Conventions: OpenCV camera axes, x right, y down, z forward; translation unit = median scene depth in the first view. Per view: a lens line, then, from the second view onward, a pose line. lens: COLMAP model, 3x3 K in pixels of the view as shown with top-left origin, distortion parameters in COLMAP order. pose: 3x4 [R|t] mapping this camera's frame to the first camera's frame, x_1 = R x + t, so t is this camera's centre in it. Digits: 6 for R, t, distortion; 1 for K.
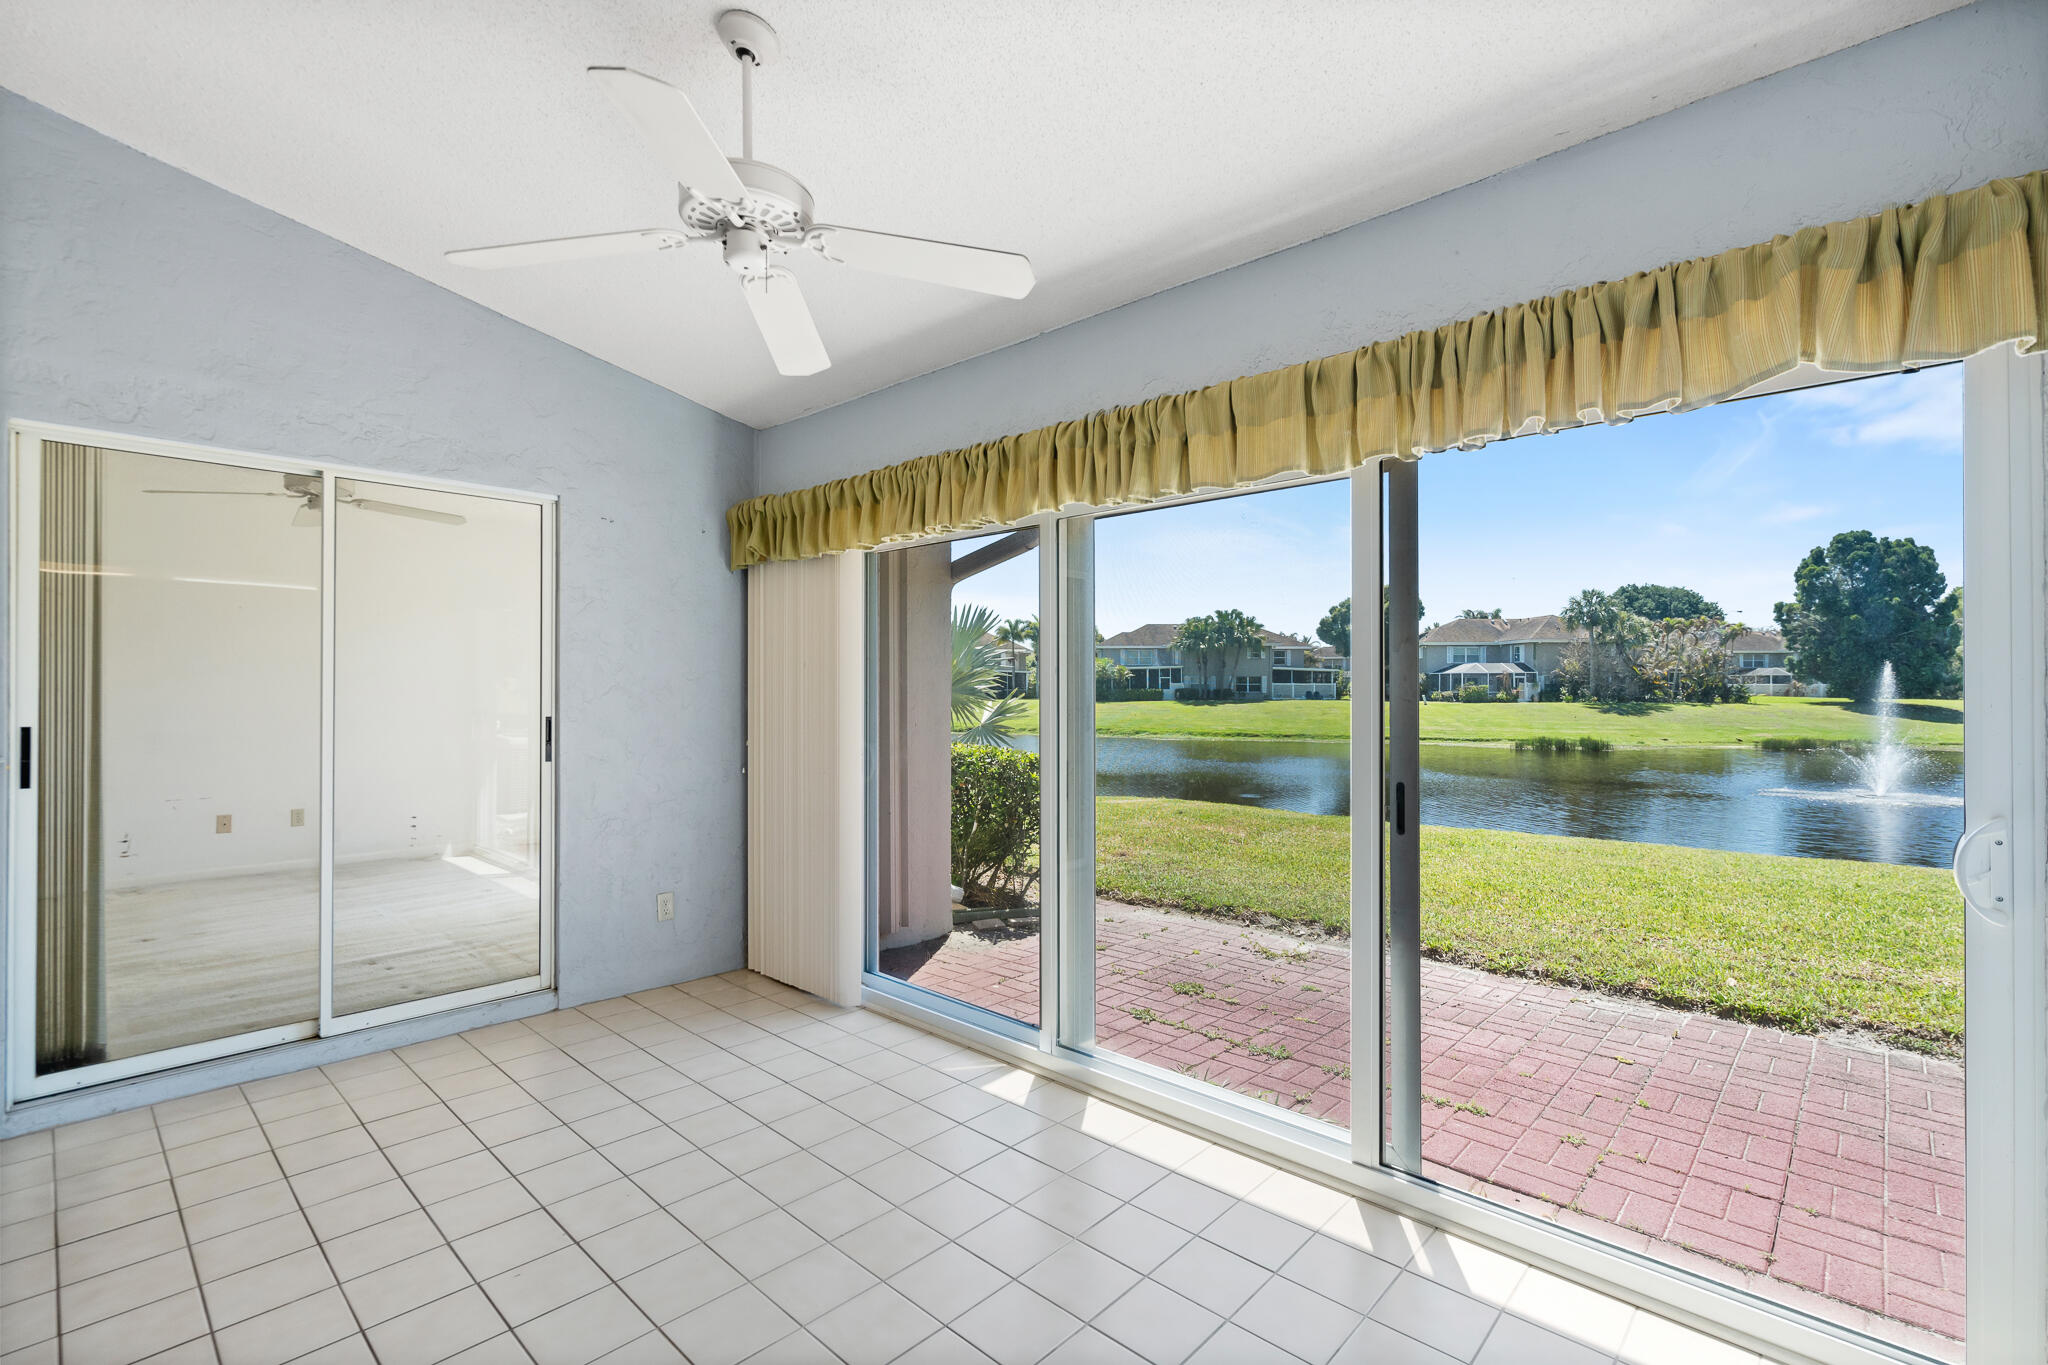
lens RADIAL K [[927.2, 0, 1030.0], [0, 927.2, 682.2], [0, 0, 1]] dist [-0.001236, 0.000328]
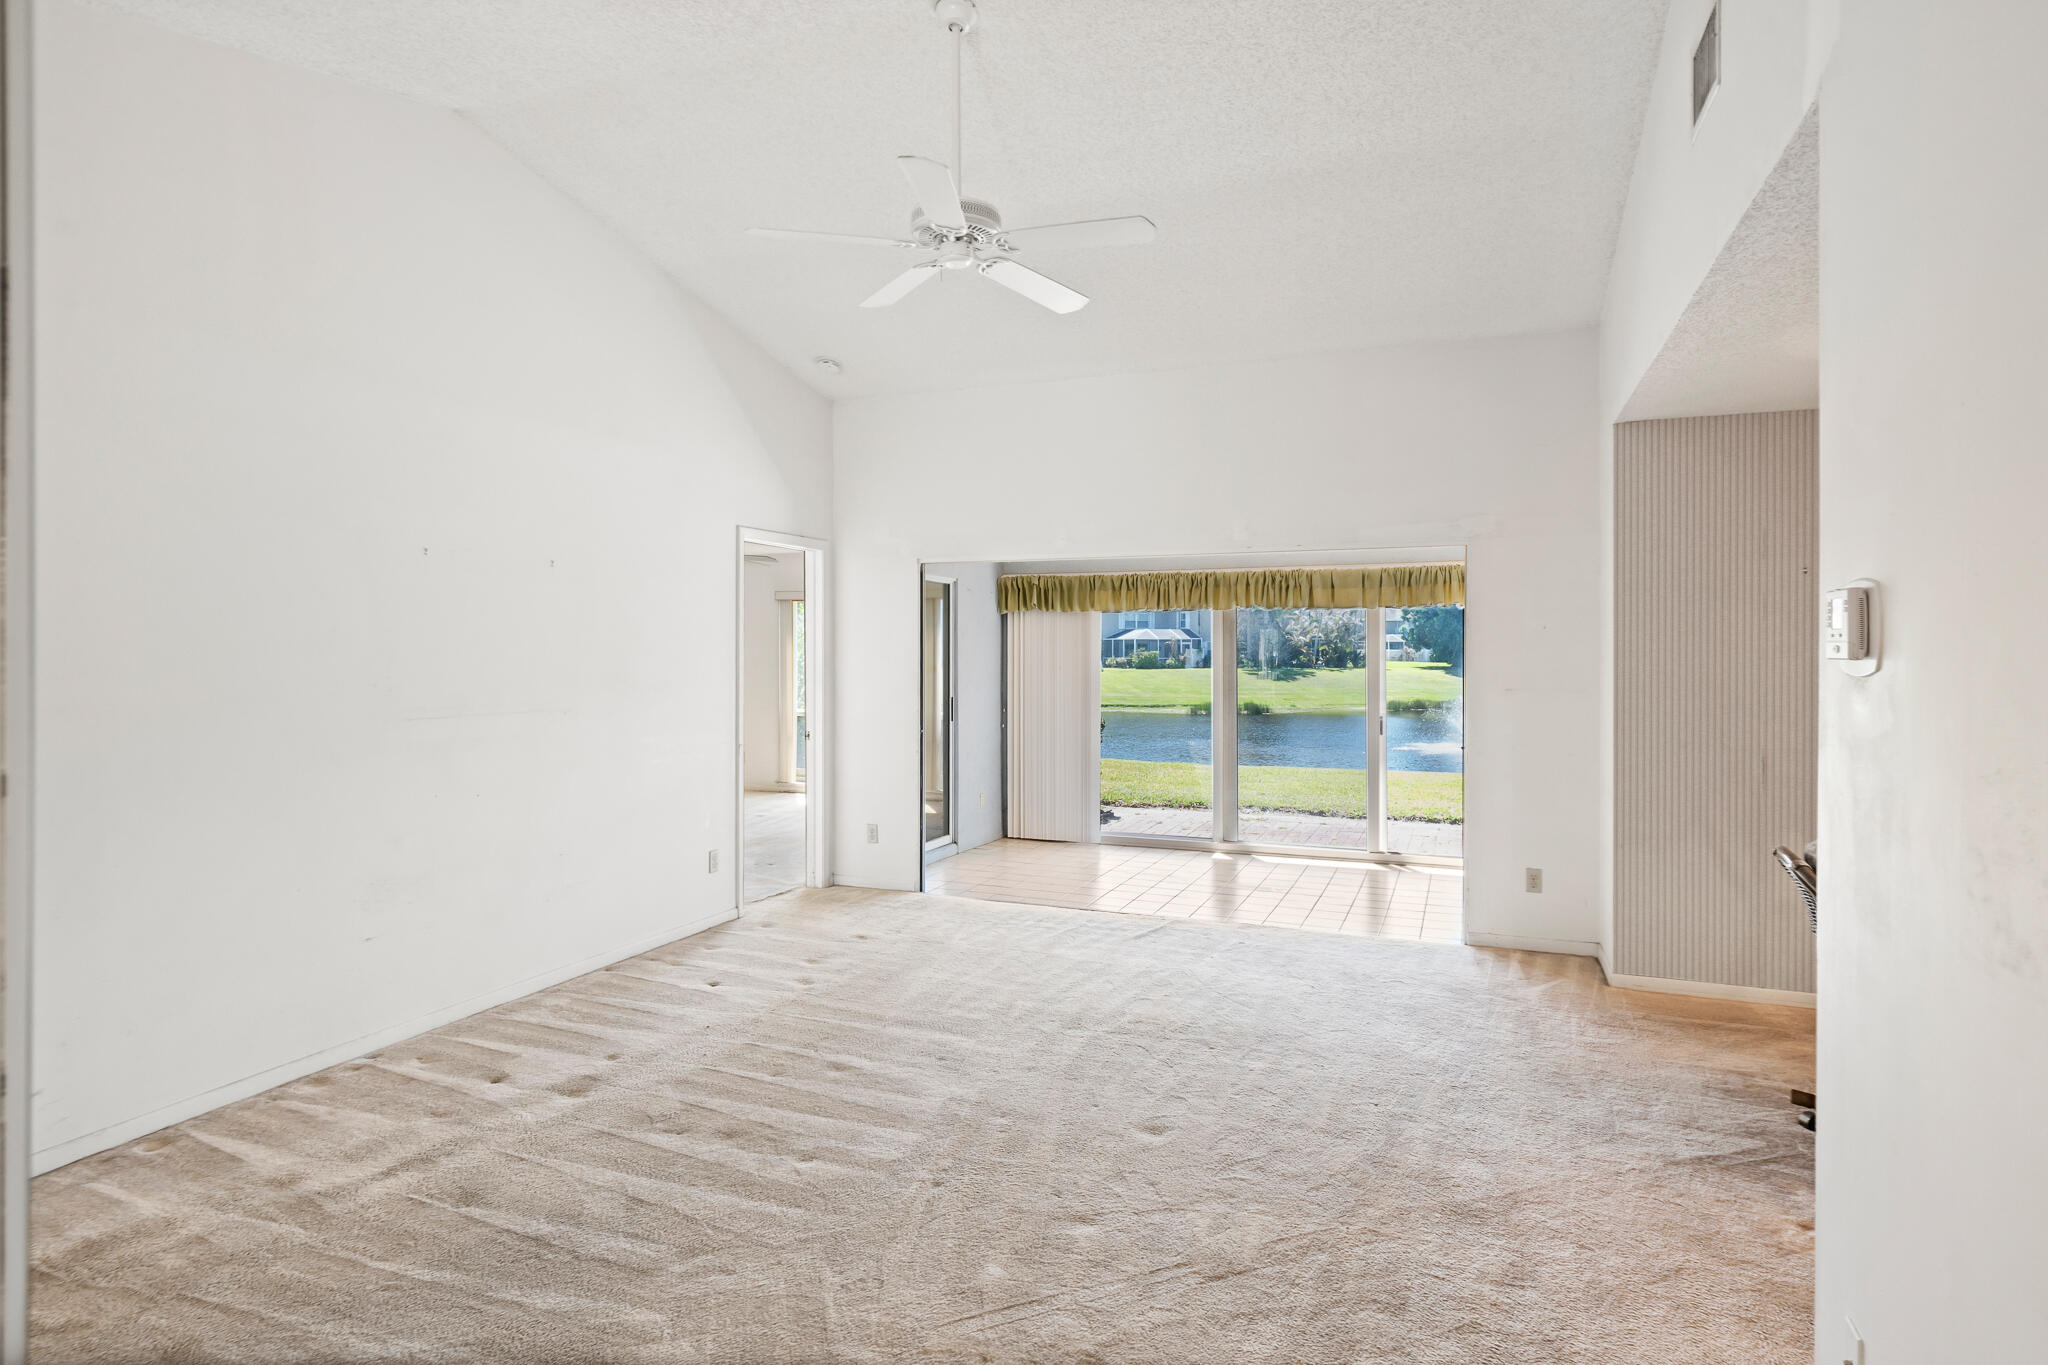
lens RADIAL K [[1087.8, 0, 1016.6], [0, 1087.8, 658.1], [0, 0, 1]] dist [0.002327, 0.000323]
pose [[0.938826, -0.002354, 0.344384, -0.073539], [-0.001884, 0.999927, 0.011970, -0.004405], [-0.344387, -0.011886, 0.938753, -0.070709]]
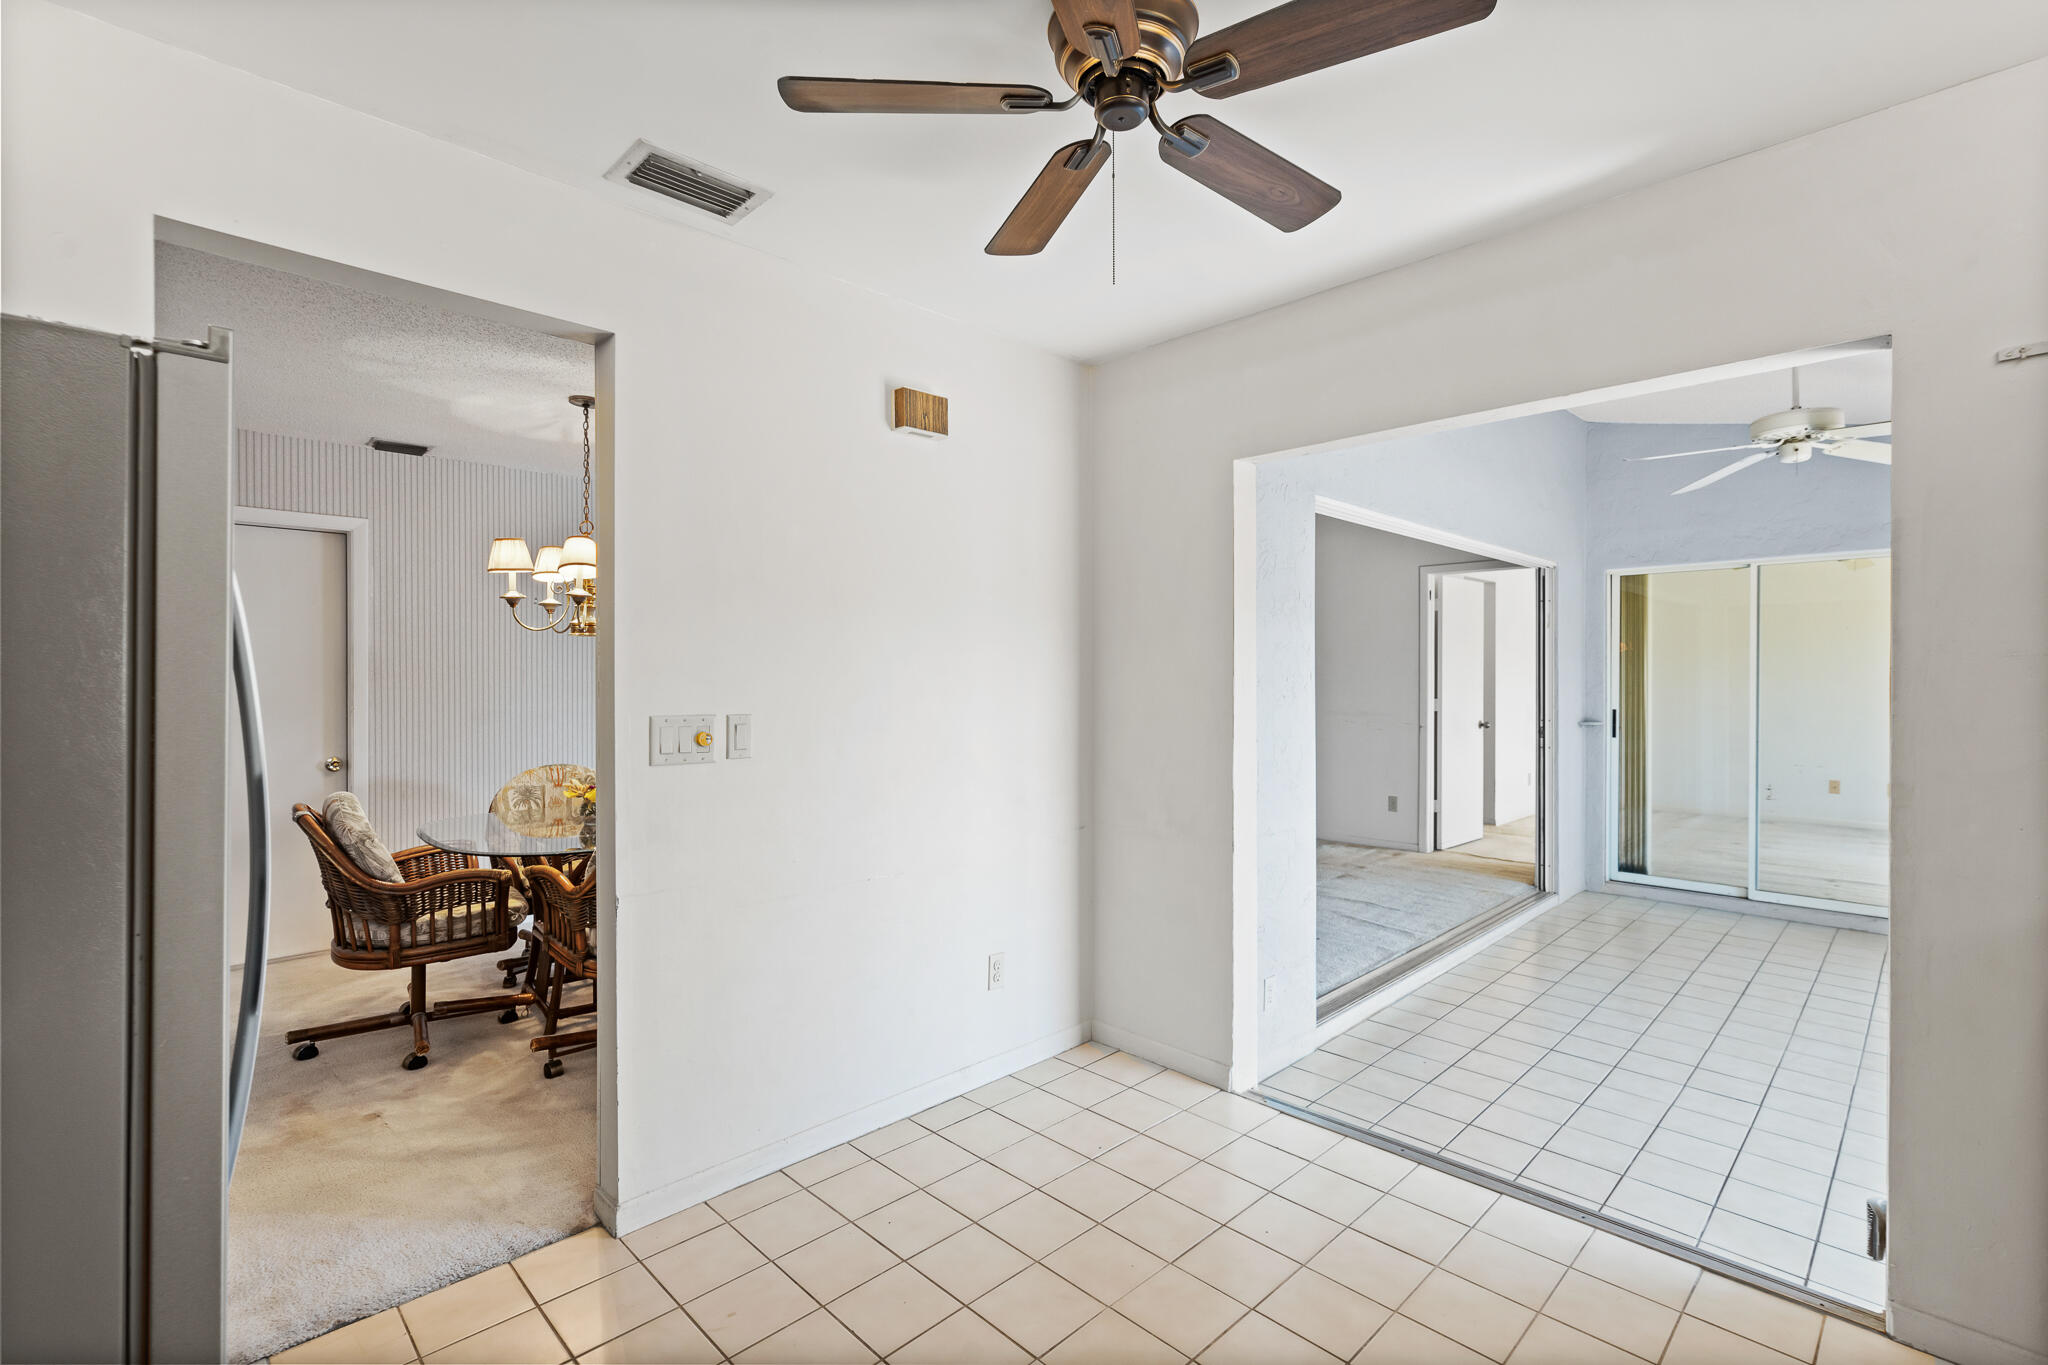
lens RADIAL K [[927.2, 0, 1030.0], [0, 927.2, 682.2], [0, 0, 1]] dist [-0.001236, 0.000328]
pose [[-0.043351, 0.003754, -0.999053, 0.055701], [0.006917, 0.999970, 0.003458, -0.001608], [0.999036, -0.006761, -0.043375, -0.013407]]
